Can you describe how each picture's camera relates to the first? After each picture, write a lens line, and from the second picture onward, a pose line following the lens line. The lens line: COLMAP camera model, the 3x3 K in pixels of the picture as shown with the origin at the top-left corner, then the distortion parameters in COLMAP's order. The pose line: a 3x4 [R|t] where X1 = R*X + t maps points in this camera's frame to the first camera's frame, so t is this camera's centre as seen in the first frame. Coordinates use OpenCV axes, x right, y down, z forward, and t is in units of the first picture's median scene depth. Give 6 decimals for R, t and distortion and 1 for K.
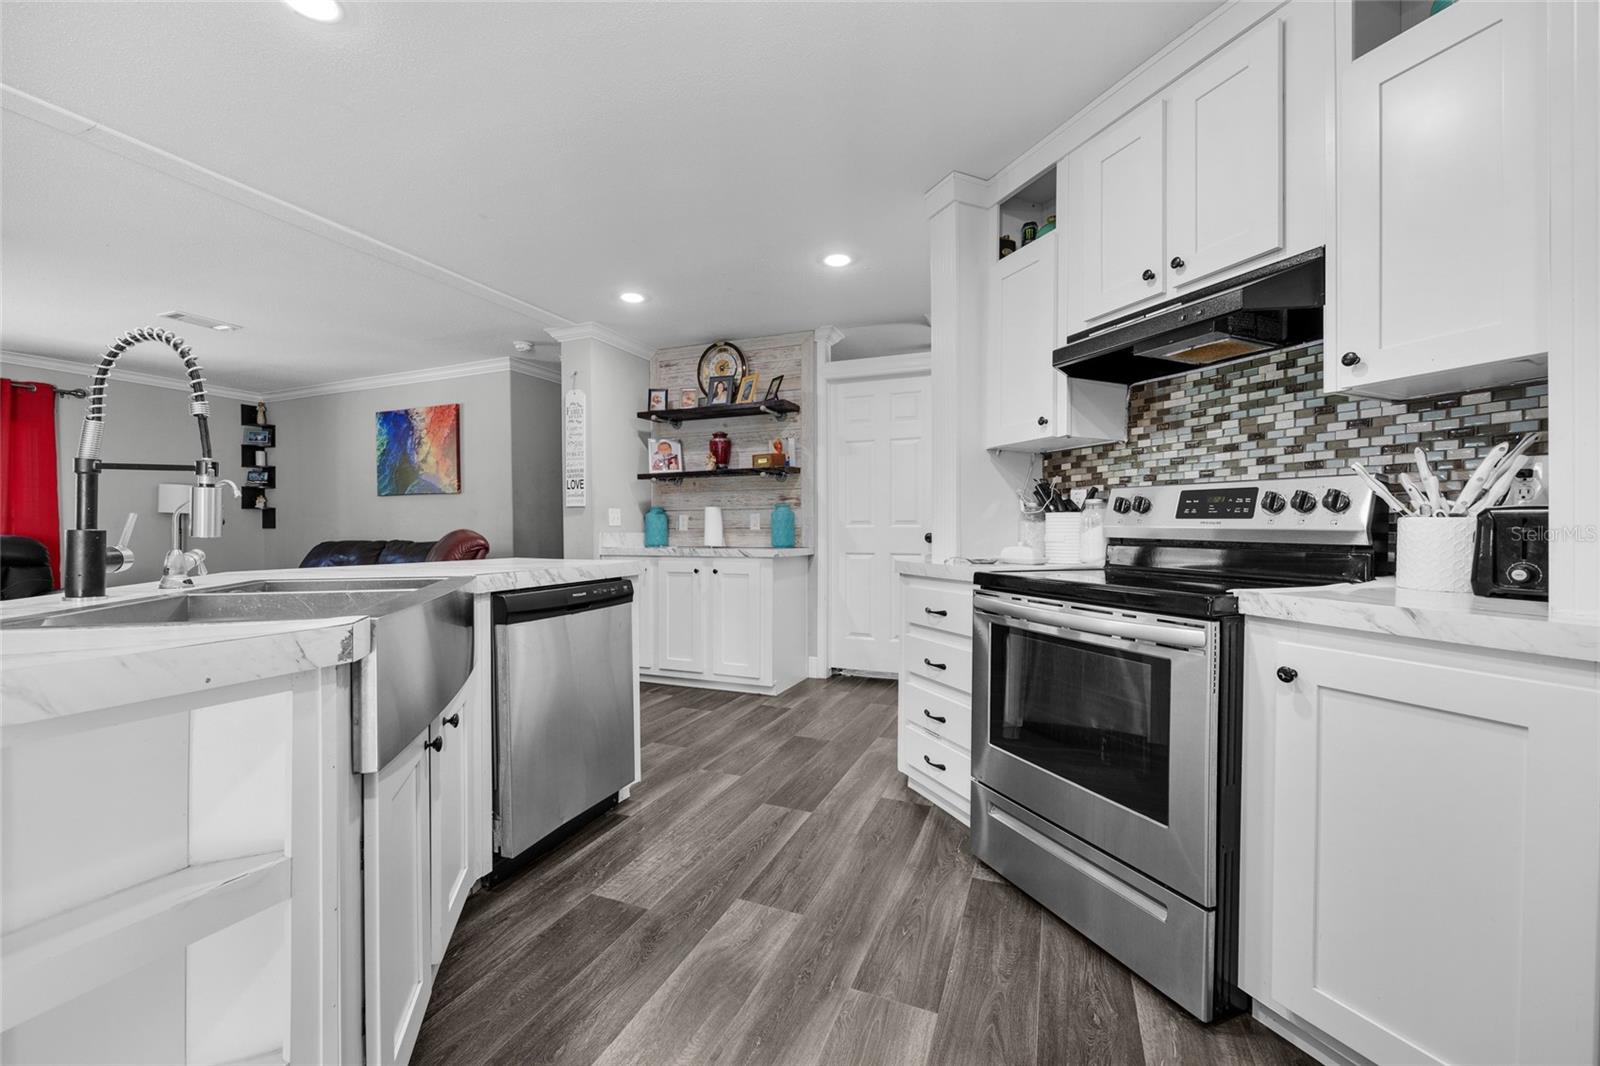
lens RADIAL K [[642.0, 0, 799.9], [0, 642.0, 533.4], [0, 0, 1]] dist [-0.002278, 0.000021]
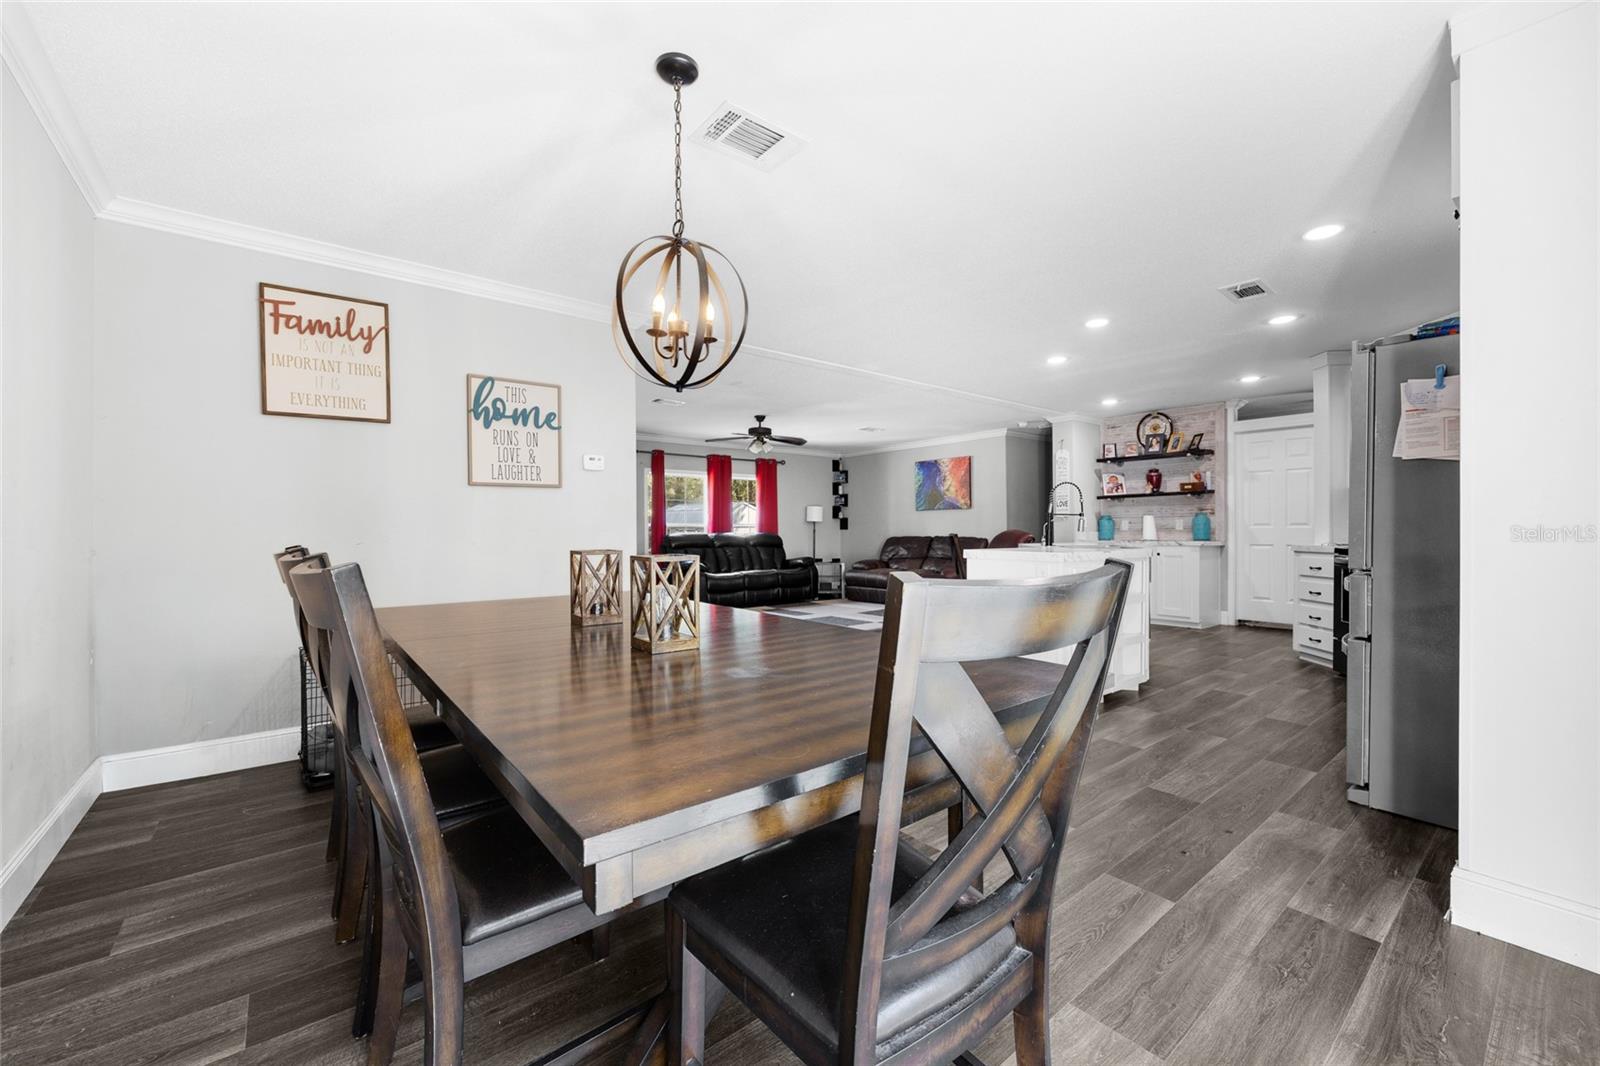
lens RADIAL K [[642.0, 0, 798.6], [0, 642.0, 531.0], [0, 0, 1]] dist [-0.002278, 0.000021]
pose [[0.875998, -0.001895, -0.482310, -0.128505], [0.000532, 0.999995, -0.002964, 0.002016], [0.482314, 0.002340, 0.875995, -0.828564]]
